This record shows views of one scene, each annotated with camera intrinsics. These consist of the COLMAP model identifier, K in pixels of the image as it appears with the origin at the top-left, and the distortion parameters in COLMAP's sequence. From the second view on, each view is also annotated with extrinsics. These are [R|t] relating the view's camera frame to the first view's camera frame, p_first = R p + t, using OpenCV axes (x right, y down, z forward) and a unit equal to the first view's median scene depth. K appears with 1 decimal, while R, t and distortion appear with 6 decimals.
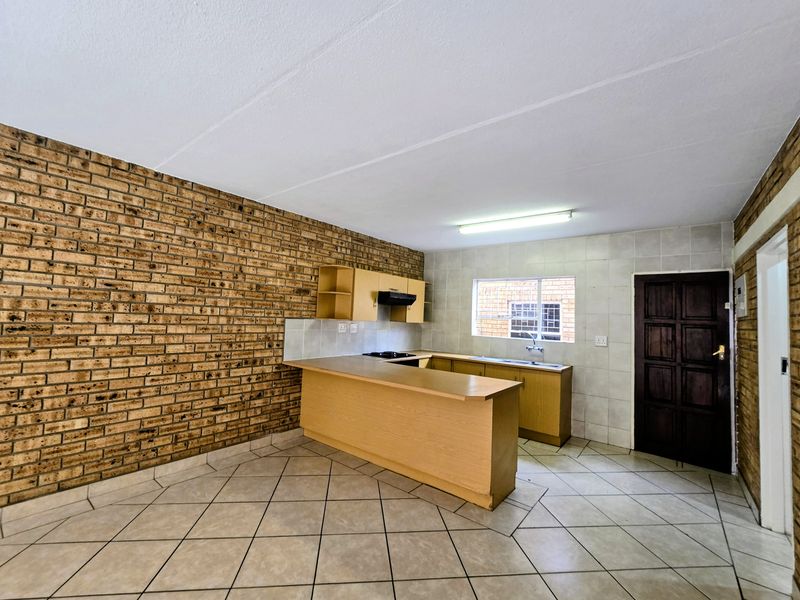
lens RADIAL K [[330.5, 0, 400.9], [0, 330.5, 301.2], [0, 0, 1]] dist [-0.001679, 0.000043]
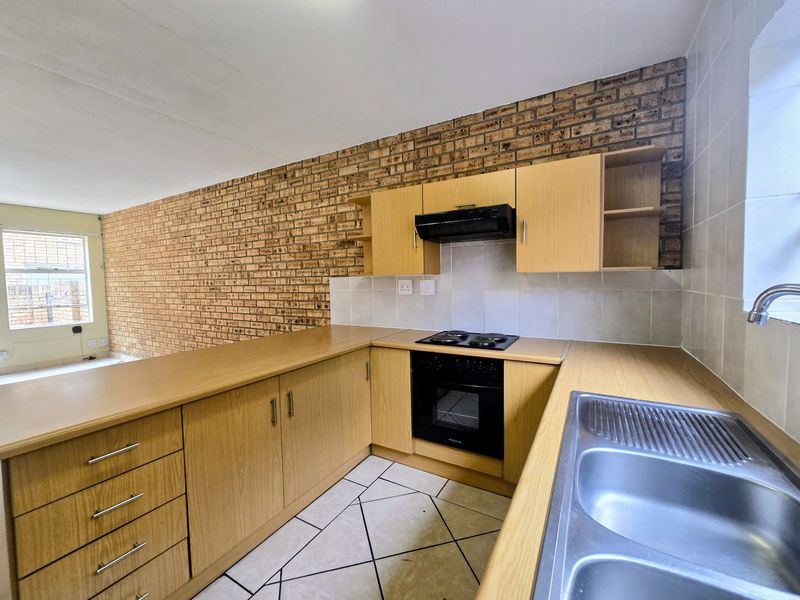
lens RADIAL K [[330.5, 0, 402.7], [0, 330.5, 298.4], [0, 0, 1]] dist [-0.001679, 0.000043]
pose [[0.153916, 0.010953, -0.988023, 0.635113], [0.073845, 0.997015, 0.022556, 0.117272], [0.985321, -0.076433, 0.152647, 1.185351]]
